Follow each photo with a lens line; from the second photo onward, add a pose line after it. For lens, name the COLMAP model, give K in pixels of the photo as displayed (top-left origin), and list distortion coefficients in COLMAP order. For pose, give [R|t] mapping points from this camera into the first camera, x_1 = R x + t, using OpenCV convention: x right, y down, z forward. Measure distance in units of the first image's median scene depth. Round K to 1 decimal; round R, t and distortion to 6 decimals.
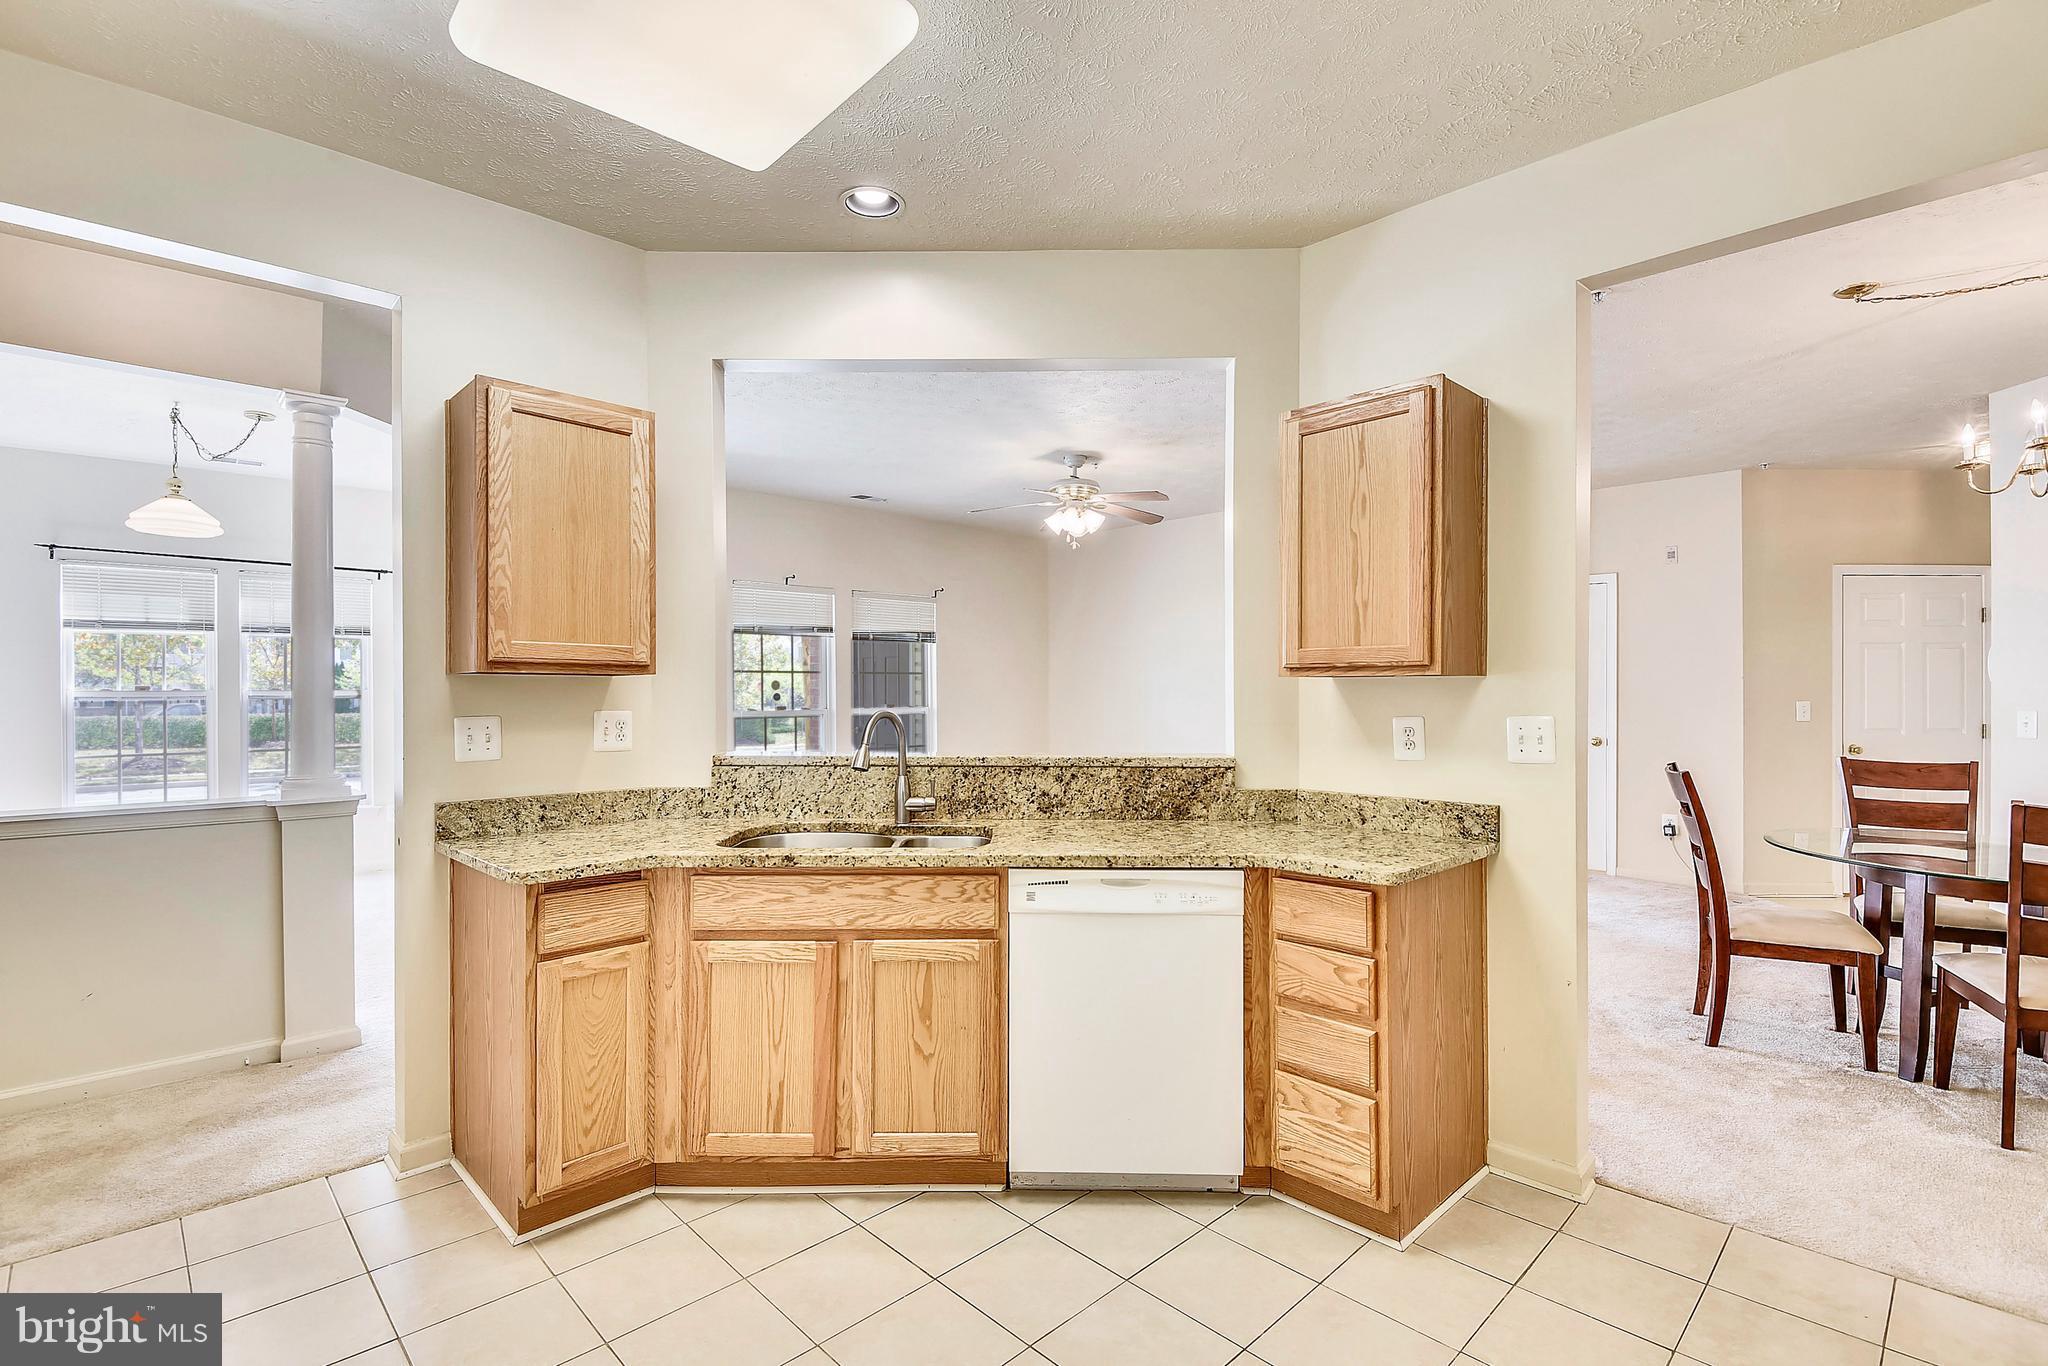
lens RADIAL K [[969.7, 0, 1024.0], [0, 969.7, 683.0], [0, 0, 1]] dist [0.028372, -0.000114]
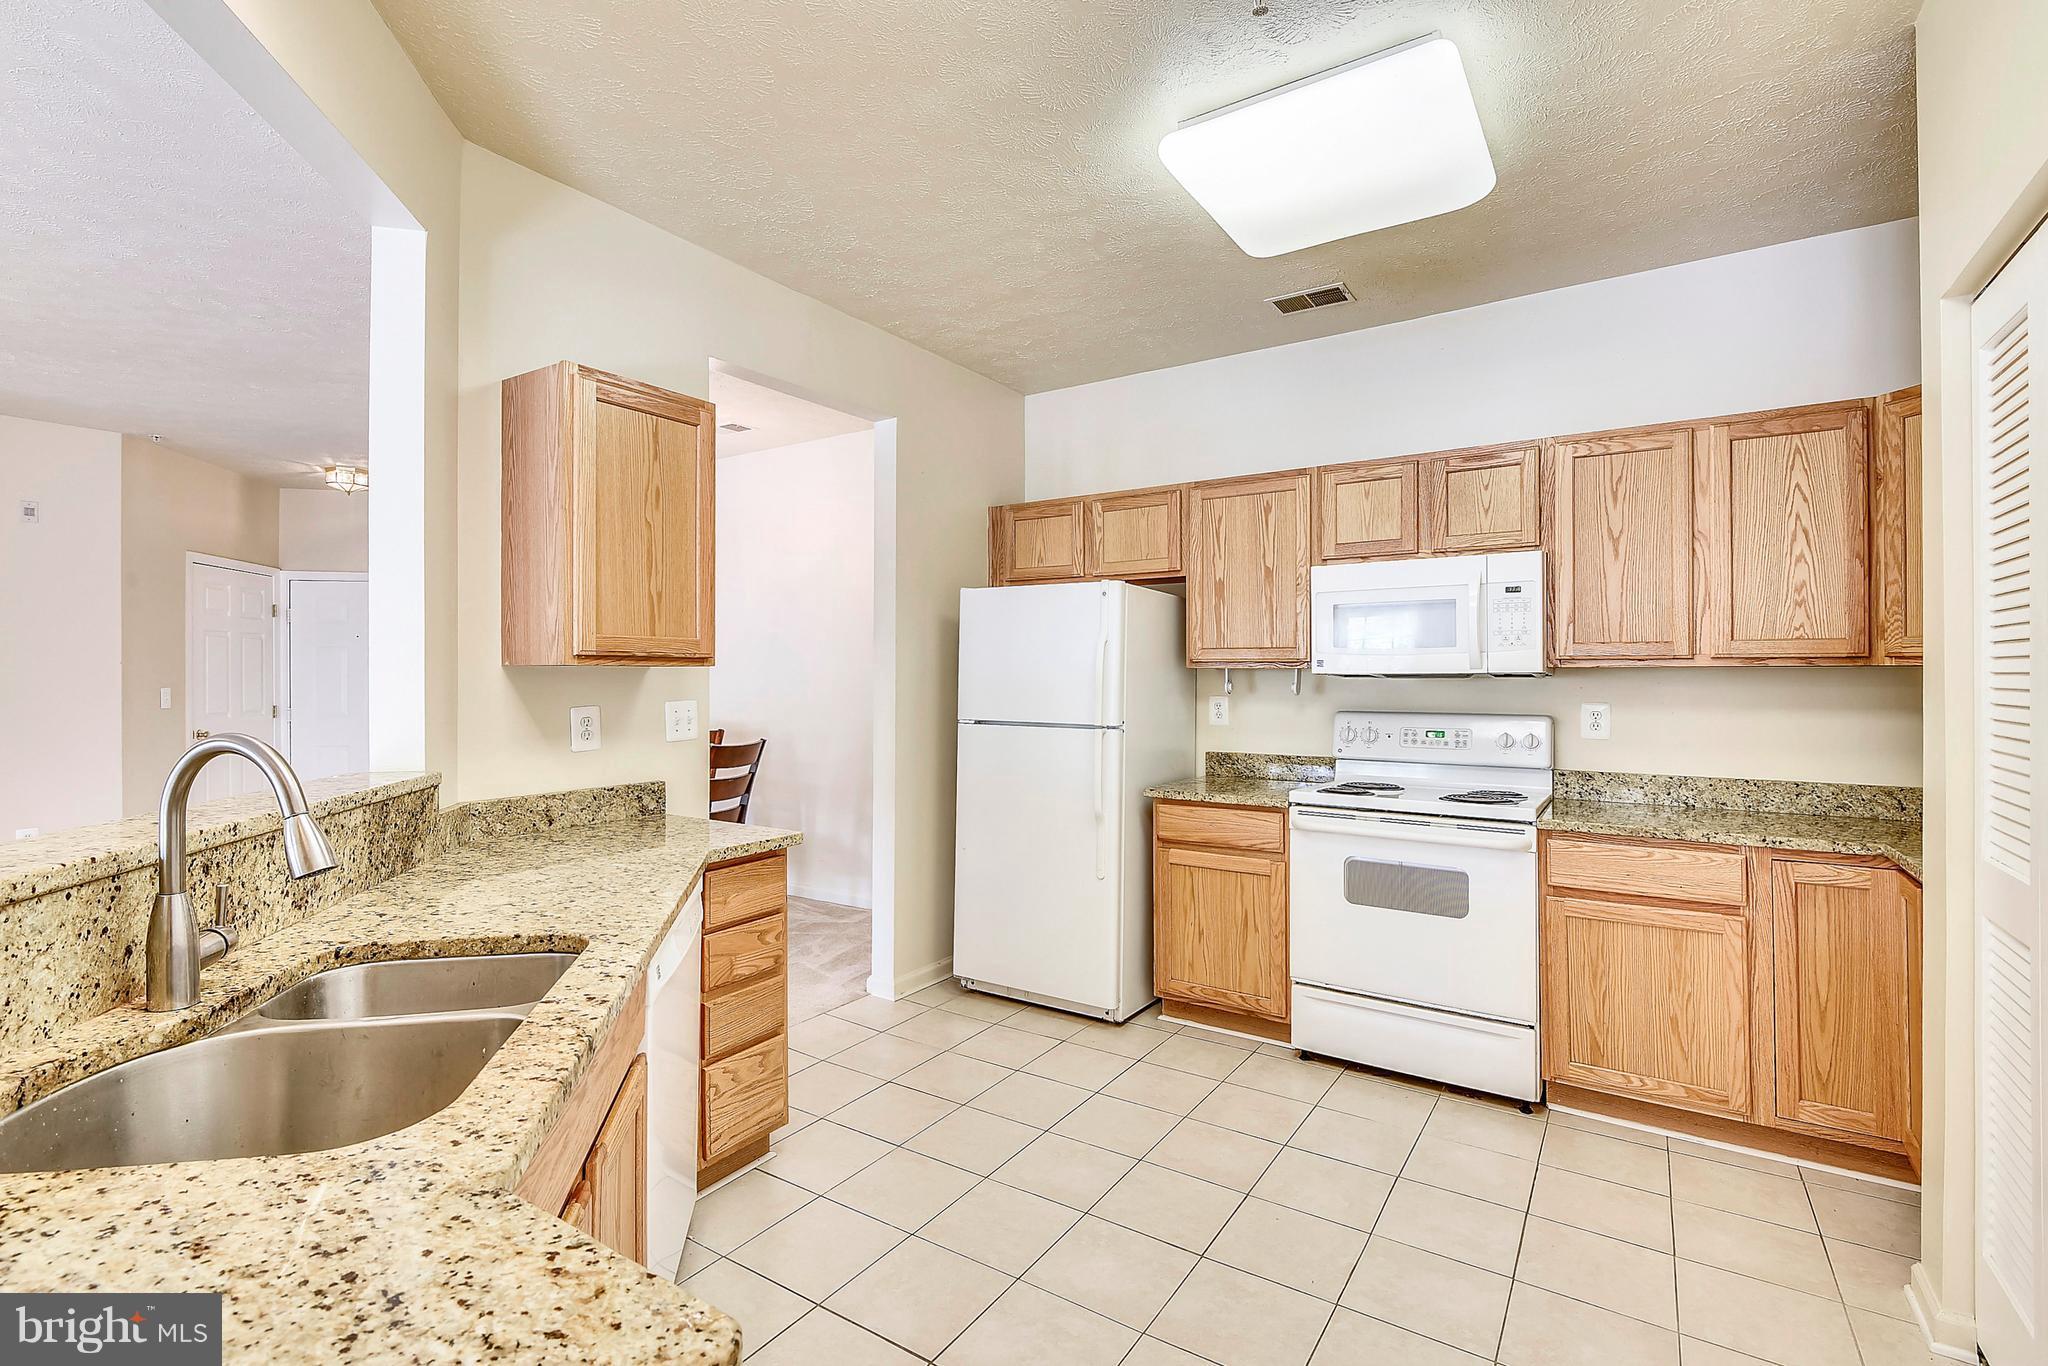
lens RADIAL K [[977.2, 0, 1024.0], [0, 977.2, 683.0], [0, 0, 1]] dist [-0.003250, -0.000807]
pose [[-0.227390, -0.012401, 0.973725, -0.652164], [-0.004965, 0.999921, 0.011575, -0.002925], [-0.973791, -0.002203, -0.227433, 0.774270]]
